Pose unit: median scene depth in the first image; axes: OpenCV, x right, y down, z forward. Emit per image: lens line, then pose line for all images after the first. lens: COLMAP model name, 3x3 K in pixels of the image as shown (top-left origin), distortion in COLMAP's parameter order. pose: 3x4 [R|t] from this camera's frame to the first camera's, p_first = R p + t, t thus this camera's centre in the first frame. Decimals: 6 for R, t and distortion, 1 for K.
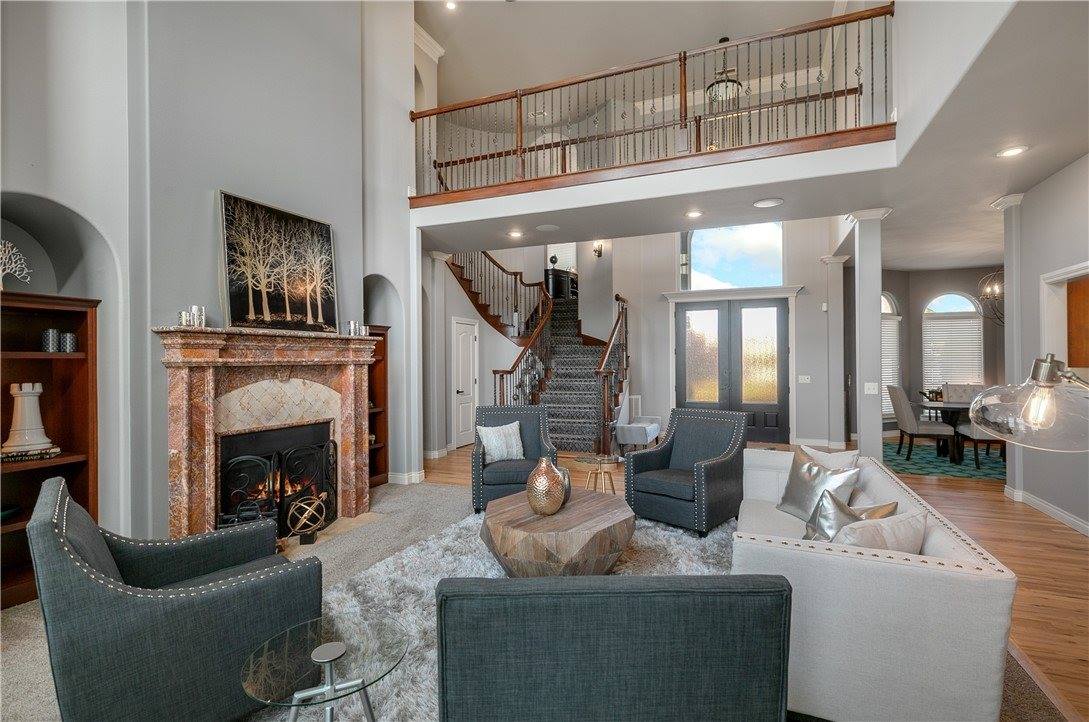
lens RADIAL K [[501.9, 0, 545.4], [0, 501.9, 359.7], [0, 0, 1]] dist [0.000047, -0.000004]
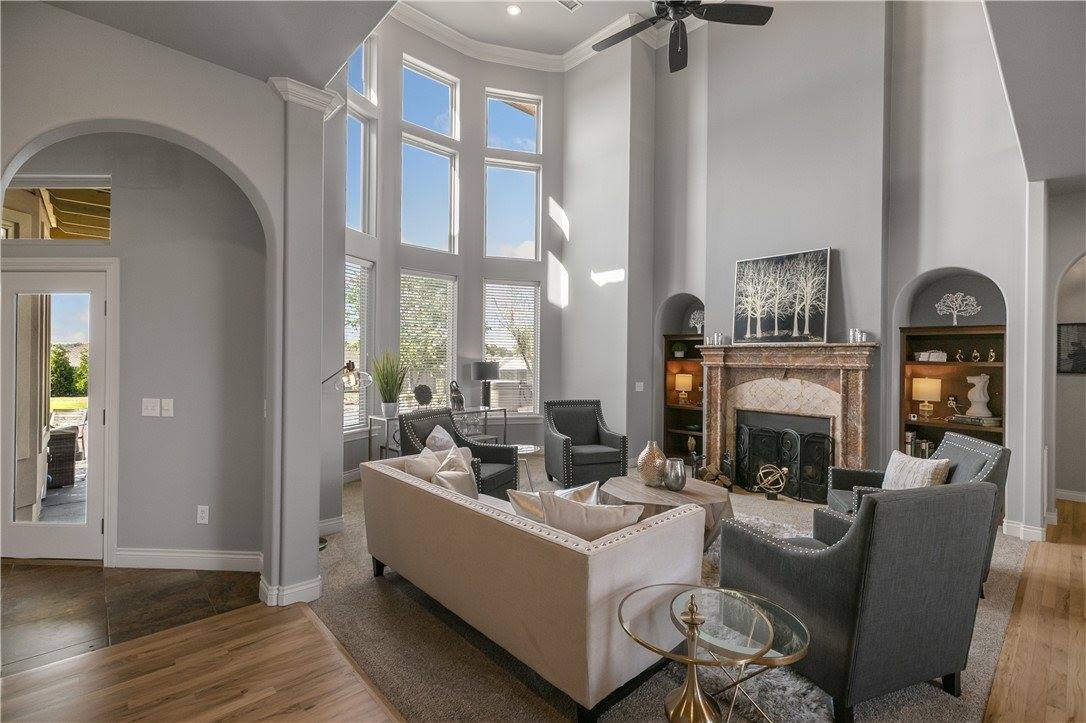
lens RADIAL K [[500.5, 0, 543.3], [0, 500.5, 360.6], [0, 0, 1]] dist [0.000047, -0.000004]
pose [[-0.412607, 0.000902, -0.910908, 1.005954], [-0.007361, 0.999964, 0.004325, -0.010478], [0.910879, 0.008489, -0.412586, 0.988331]]
